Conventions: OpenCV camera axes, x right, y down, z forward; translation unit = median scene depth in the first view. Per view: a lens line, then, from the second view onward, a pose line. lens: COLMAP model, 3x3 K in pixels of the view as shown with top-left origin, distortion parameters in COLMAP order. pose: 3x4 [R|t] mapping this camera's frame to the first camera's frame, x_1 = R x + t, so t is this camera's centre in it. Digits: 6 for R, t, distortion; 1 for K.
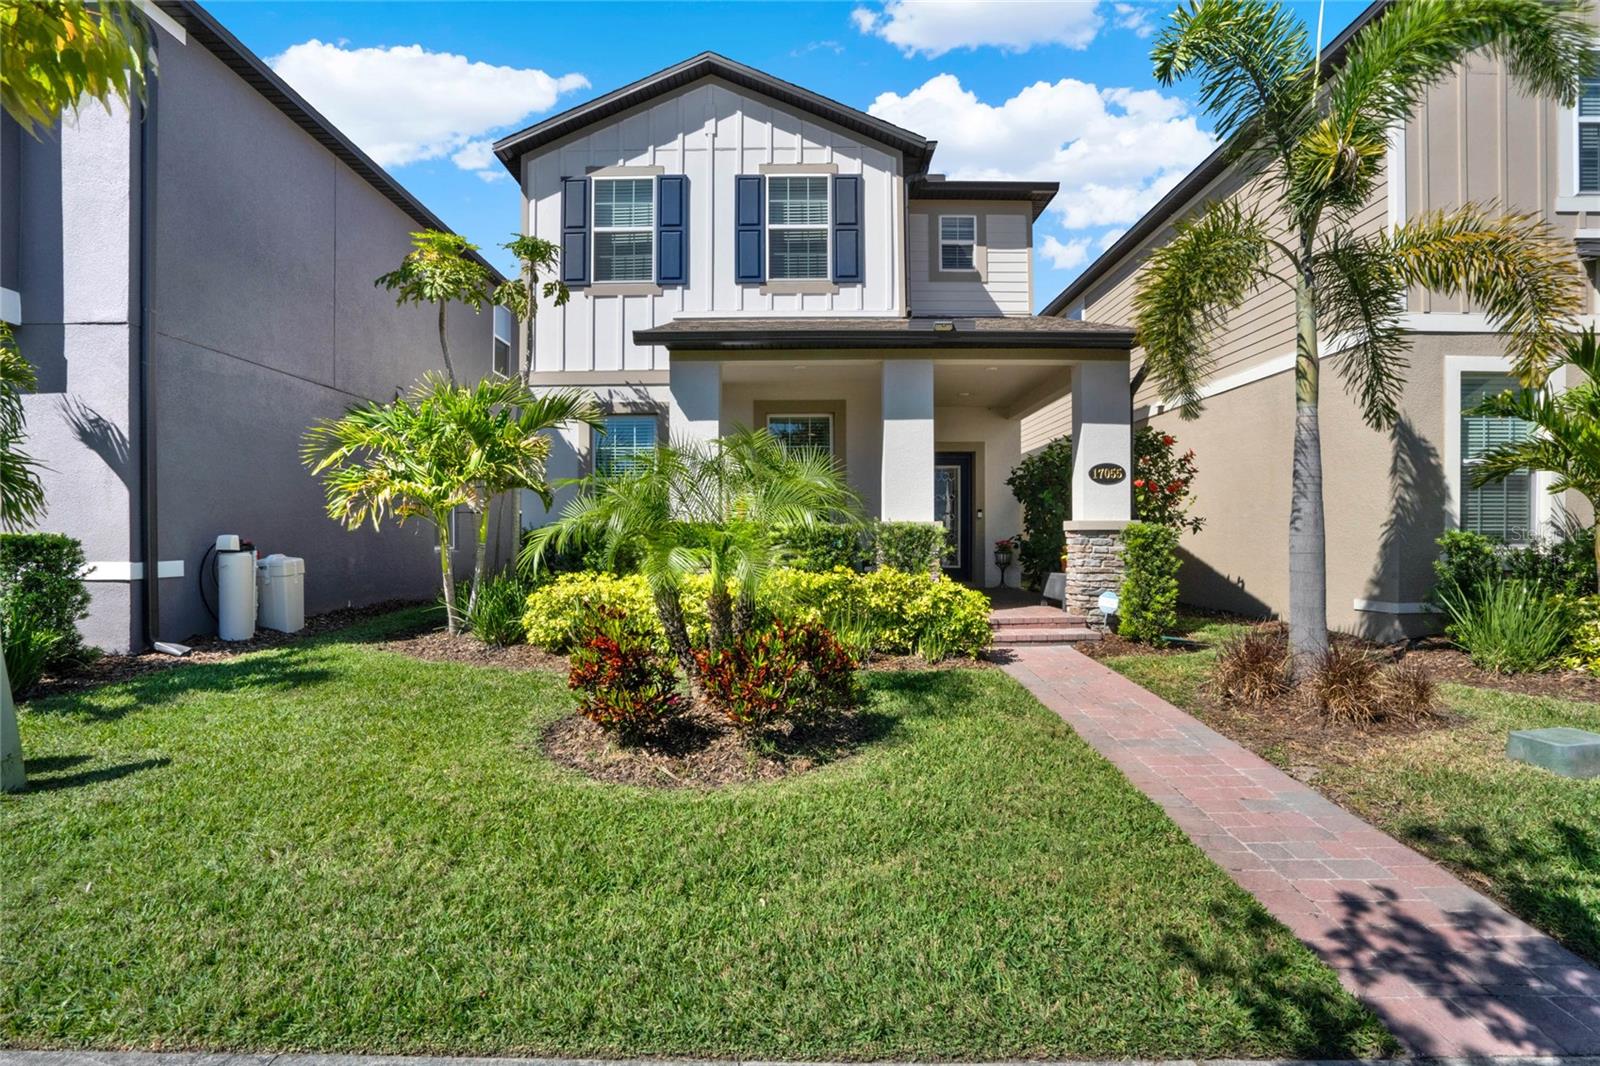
lens RADIAL K [[786.3, 0, 800.0], [0, 786.3, 533.0], [0, 0, 1]] dist [-0.001180, -0.000058]
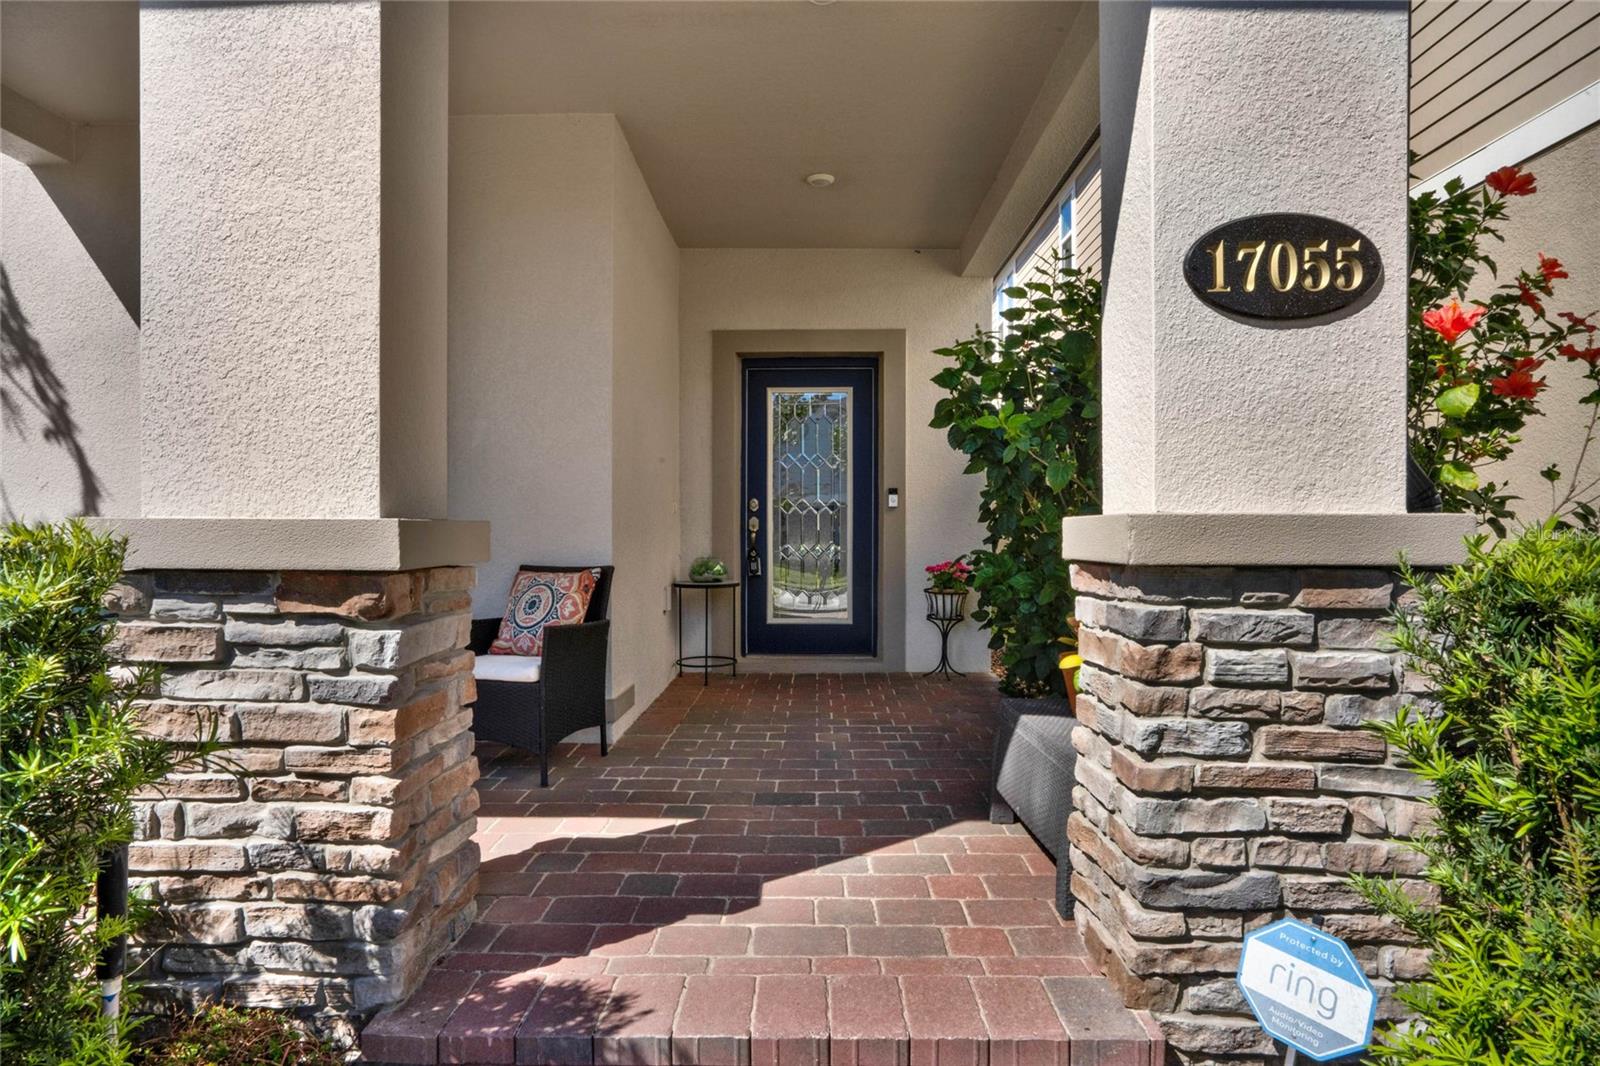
lens RADIAL K [[855.4, 0, 796.6], [0, 855.4, 543.2], [0, 0, 1]] dist [-0.056812, 0.038355]
pose [[0.999656, 0.001647, -0.026193, 0.272070], [-0.001203, 0.999856, 0.016946, -0.011721], [0.026217, -0.016909, 0.999513, 0.775165]]
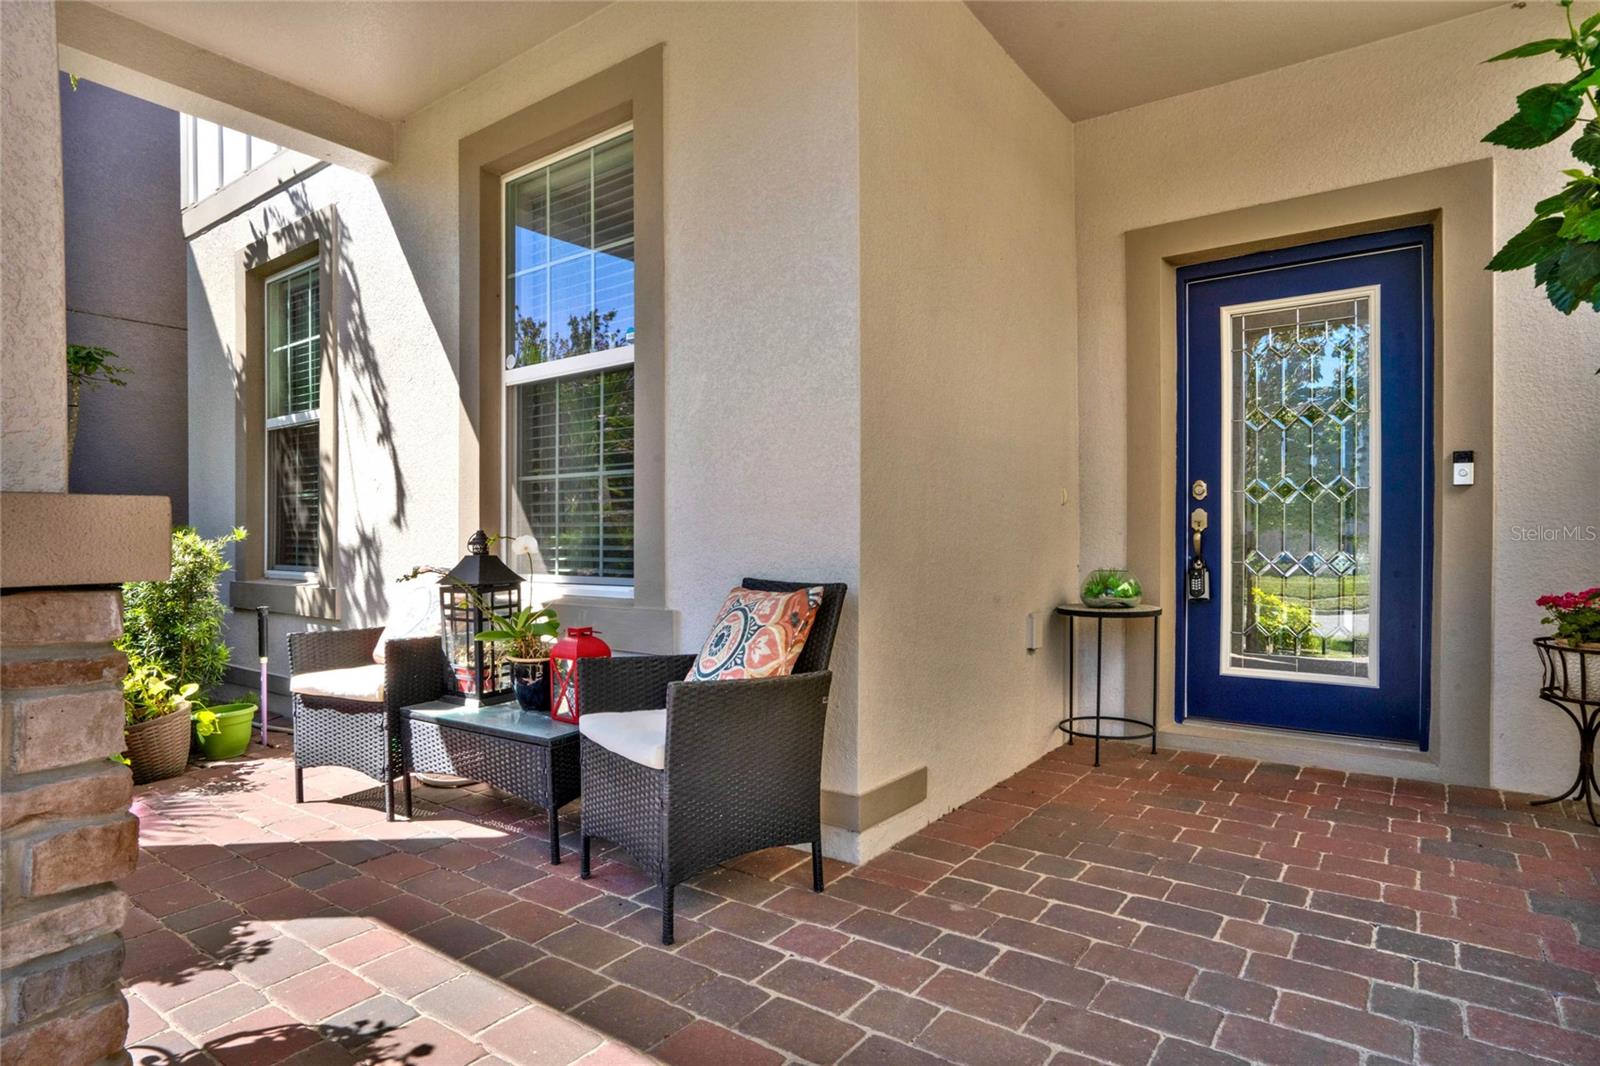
lens RADIAL K [[855.4, 0, 796.6], [0, 855.4, 543.2], [0, 0, 1]] dist [-0.056812, 0.038355]
pose [[0.800492, 0.003644, -0.599333, 0.316194], [0.003195, 0.999941, 0.010347, -0.008338], [0.599335, -0.010197, 0.800433, 0.981760]]
